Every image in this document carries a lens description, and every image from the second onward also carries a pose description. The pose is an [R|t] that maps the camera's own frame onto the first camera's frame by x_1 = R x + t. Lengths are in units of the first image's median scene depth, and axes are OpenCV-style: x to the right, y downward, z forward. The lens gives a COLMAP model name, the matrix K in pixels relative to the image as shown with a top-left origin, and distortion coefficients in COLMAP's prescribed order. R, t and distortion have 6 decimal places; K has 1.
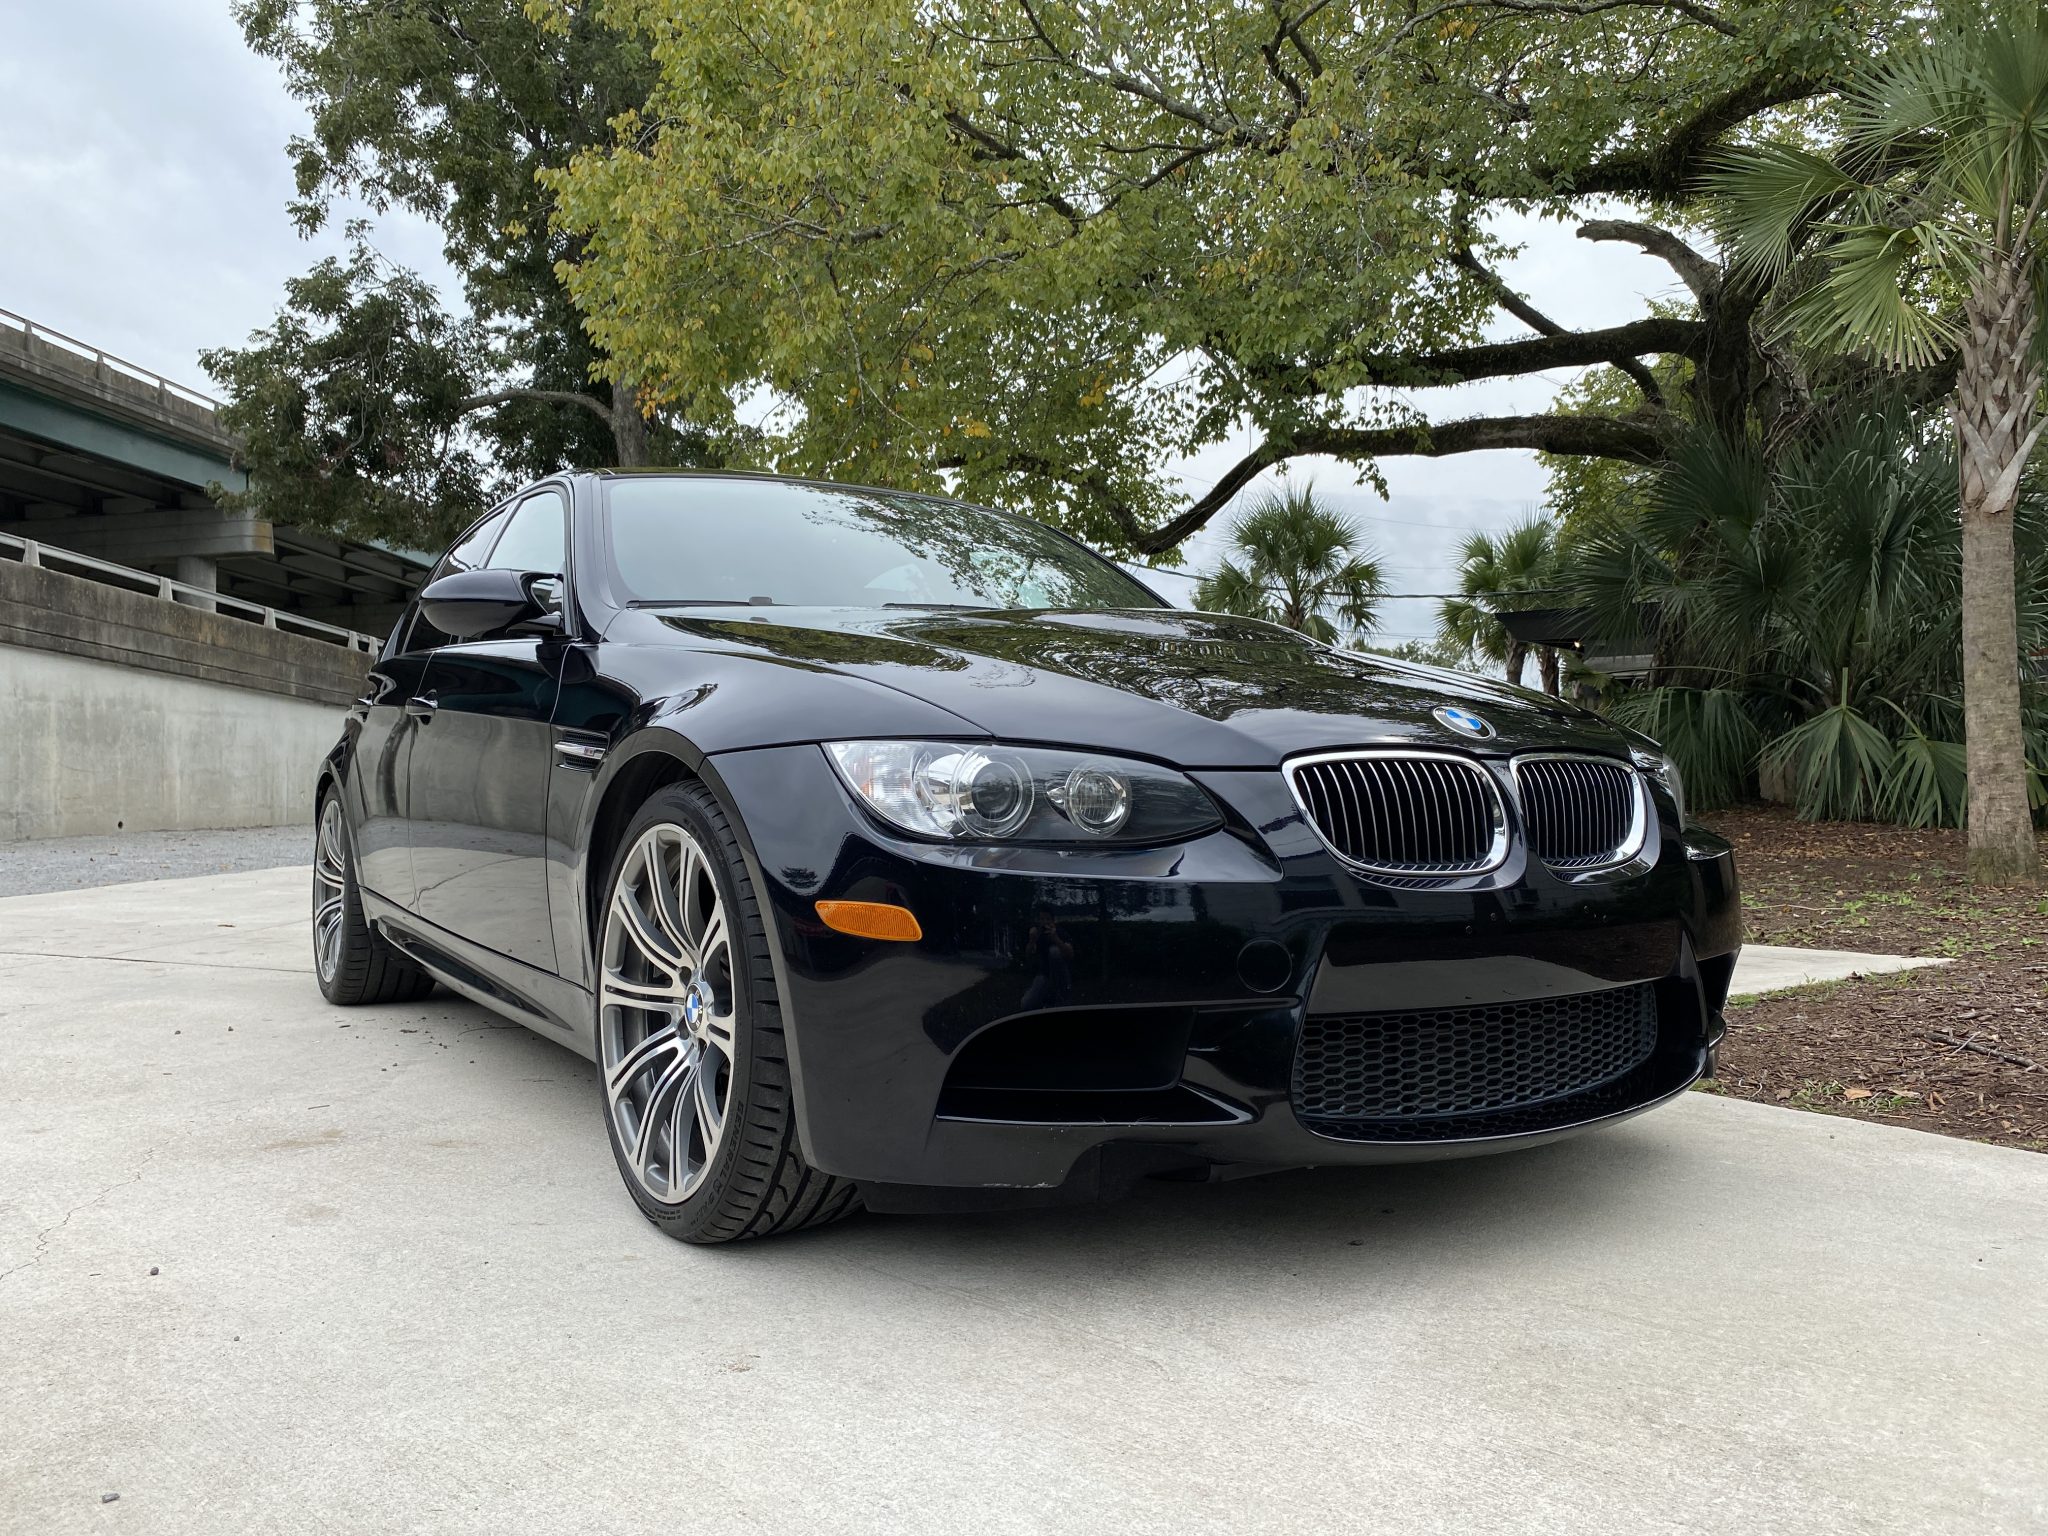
lens RADIAL K [[1564.5, 0, 1025.1], [0, 1564.5, 760.6], [0, 0, 1]] dist [0.012943, -0.004556]
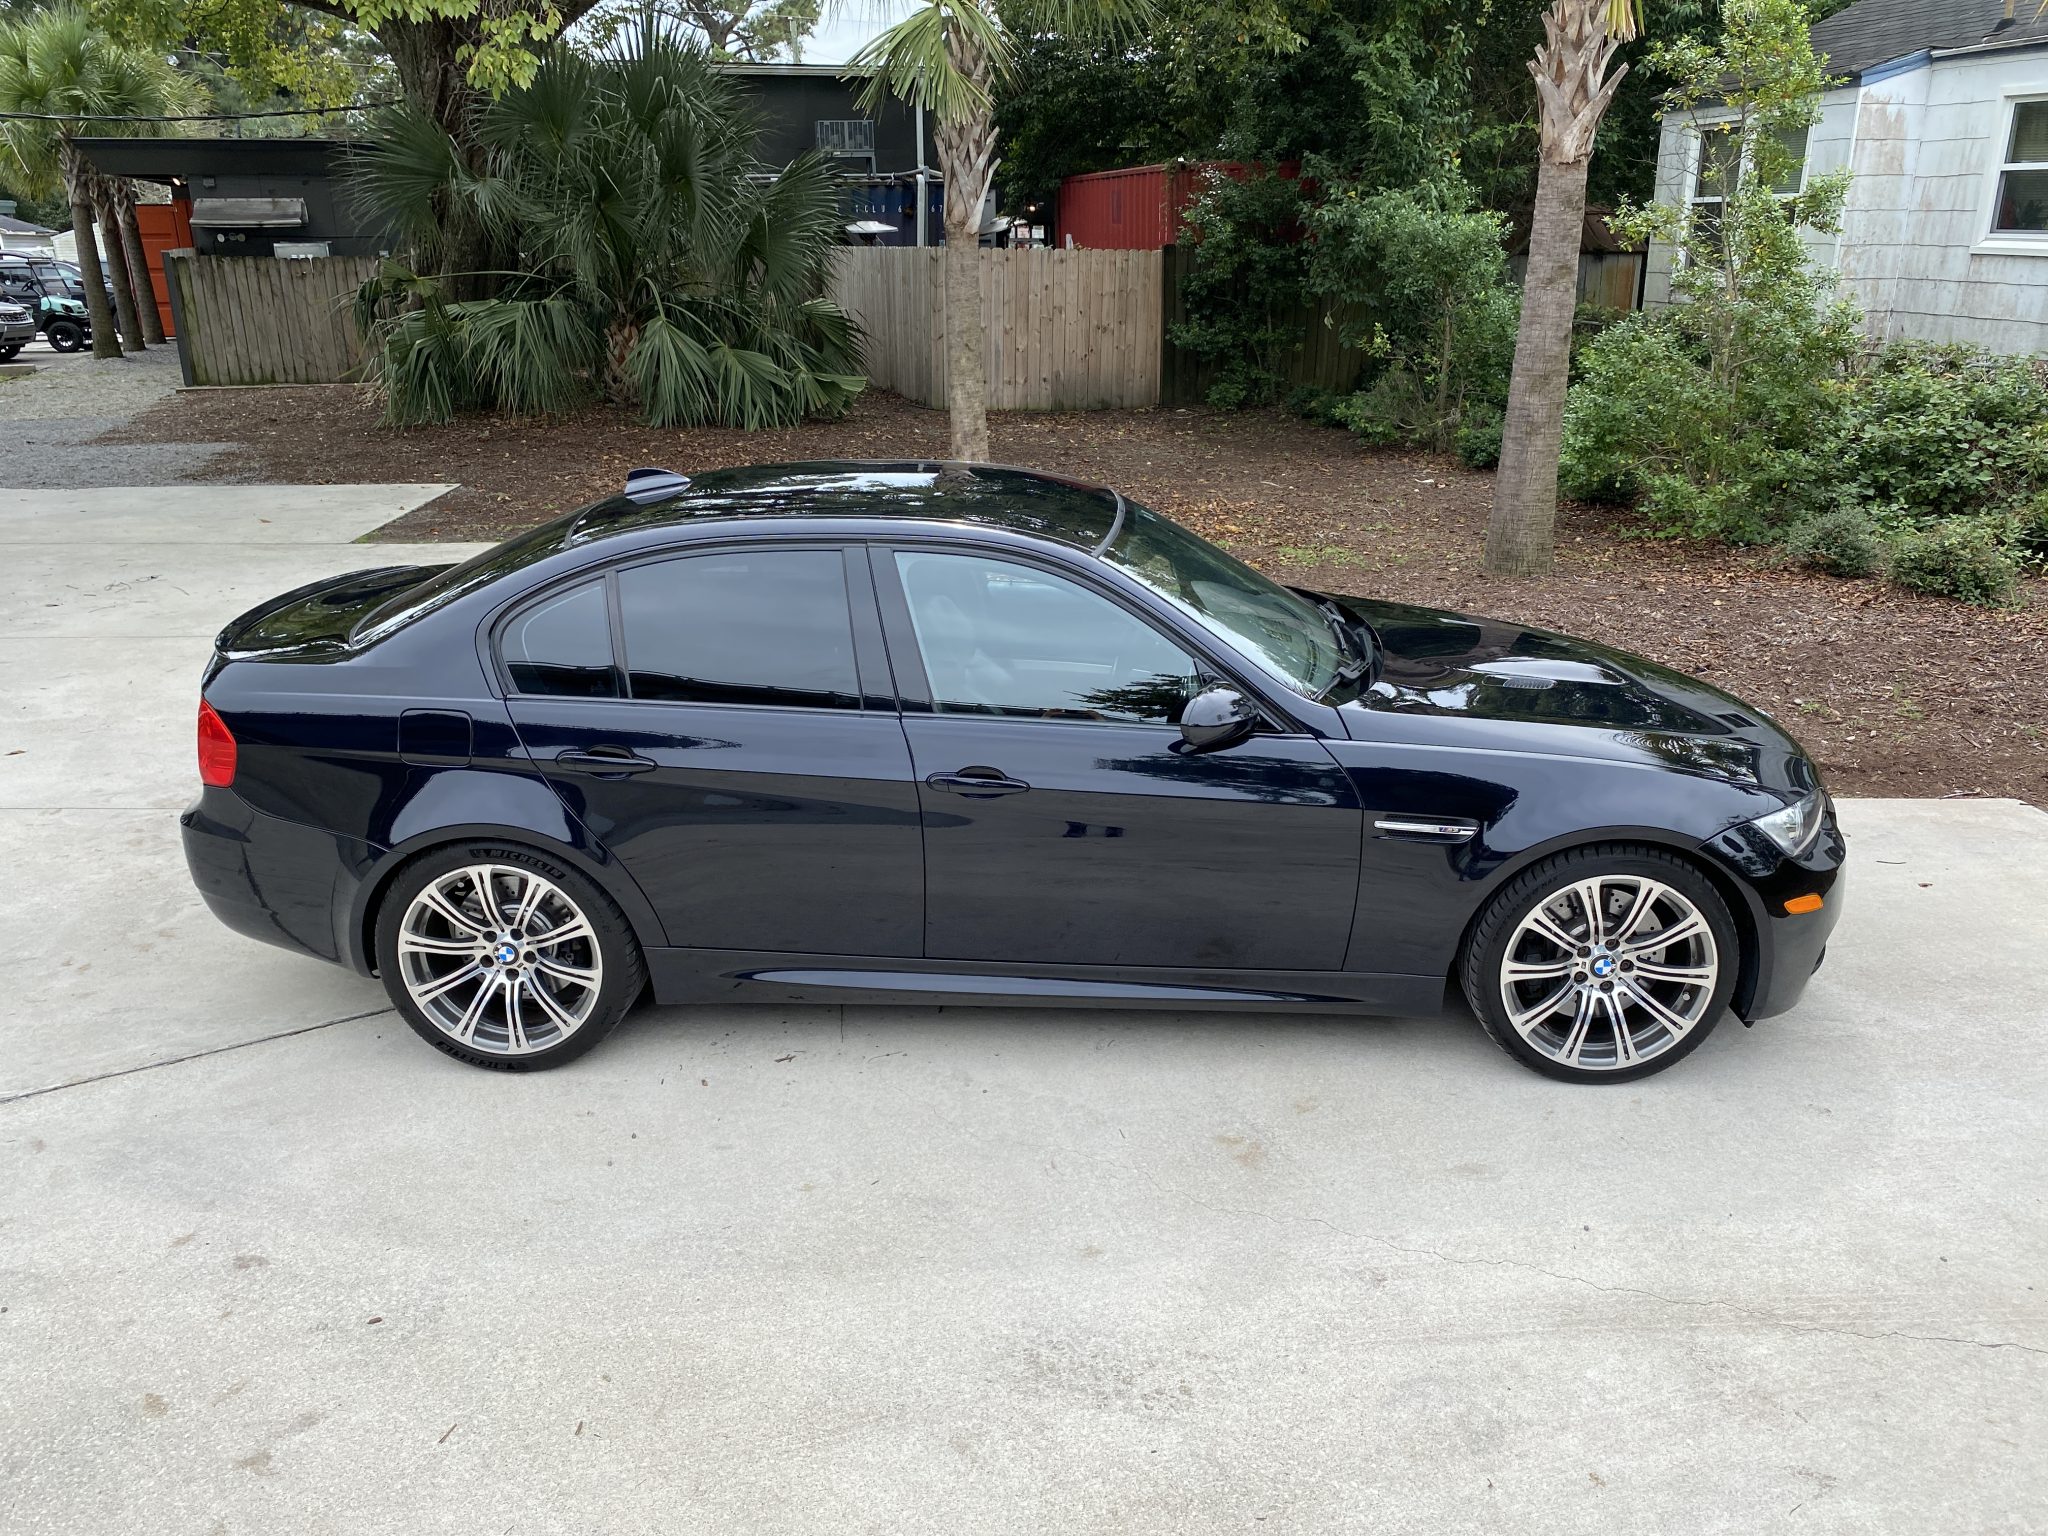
lens RADIAL K [[1561.6, 0, 1019.6], [0, 1561.6, 768.2], [0, 0, 1]] dist [0.025372, -0.029192]
pose [[0.582029, -0.267577, 0.767883, -0.488478], [0.002400, 0.944872, 0.327431, -0.163282], [-0.813164, -0.188731, 0.550585, 0.157276]]
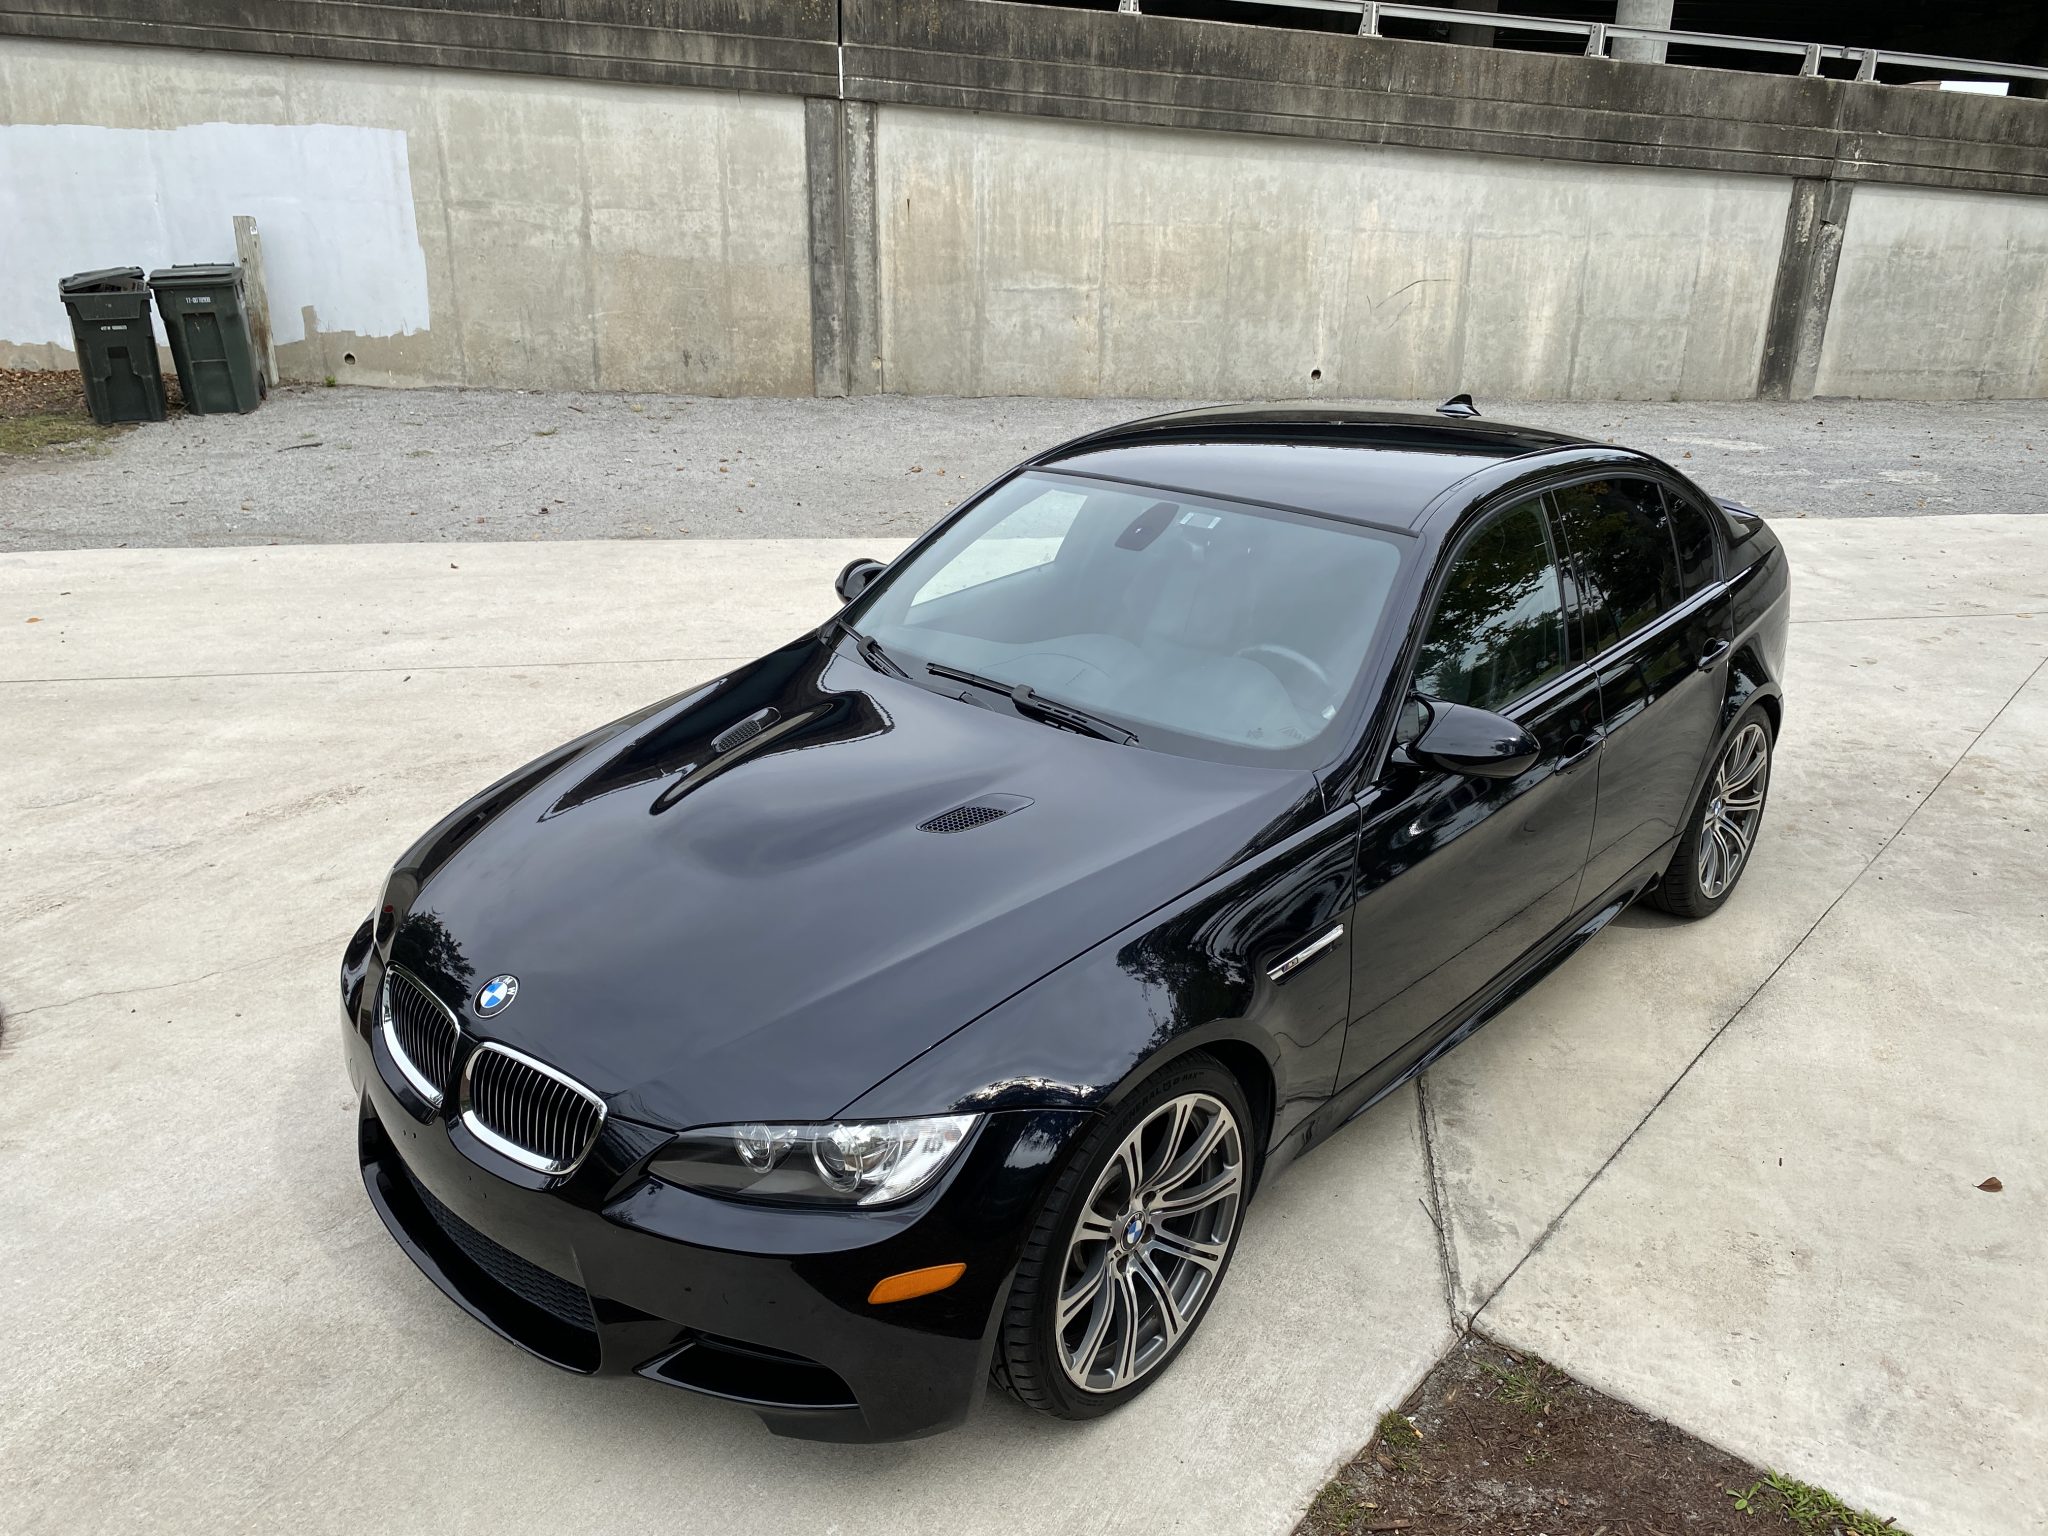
lens RADIAL K [[1552.6, 0, 1026.1], [0, 1552.6, 768.7], [0, 0, 1]] dist [0.013472, -0.007227]
pose [[0.274284, 0.344953, -0.897650, 0.350070], [-0.012459, 0.934645, 0.355363, -0.154374], [0.961568, -0.086287, 0.260656, 0.270532]]
